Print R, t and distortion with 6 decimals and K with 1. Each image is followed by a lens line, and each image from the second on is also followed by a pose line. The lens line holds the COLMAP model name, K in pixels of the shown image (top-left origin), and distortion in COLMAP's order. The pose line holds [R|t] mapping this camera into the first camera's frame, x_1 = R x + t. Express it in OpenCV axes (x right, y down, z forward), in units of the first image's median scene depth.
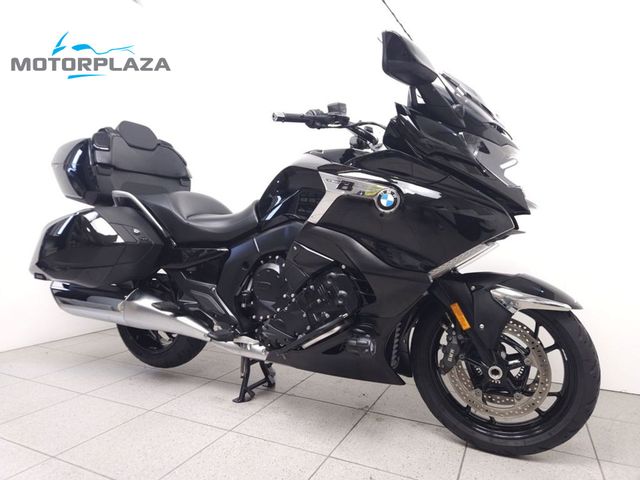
lens RADIAL K [[429.8, 0, 320.0], [0, 429.8, 240.0], [0, 0, 1]] dist [0.001748, 0.000463]
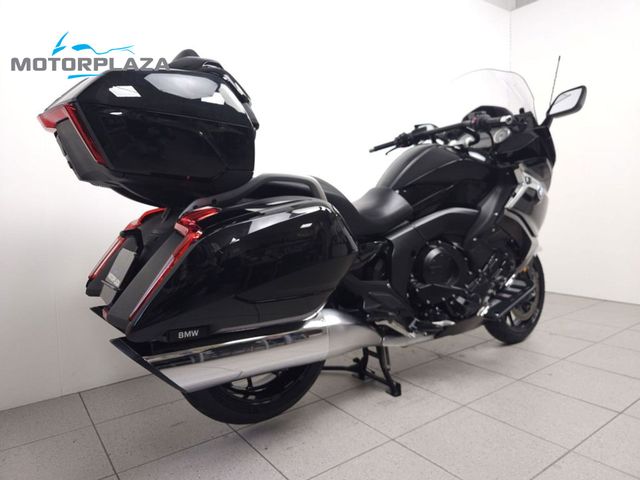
lens RADIAL K [[429.8, 0, 320.0], [0, 429.8, 240.0], [0, 0, 1]] dist [0.001748, 0.000463]
pose [[0.466700, -0.096339, 0.879153, -1.169245], [0.050169, 0.995333, 0.082438, -0.076163], [-0.882992, 0.005632, 0.469355, 0.724196]]
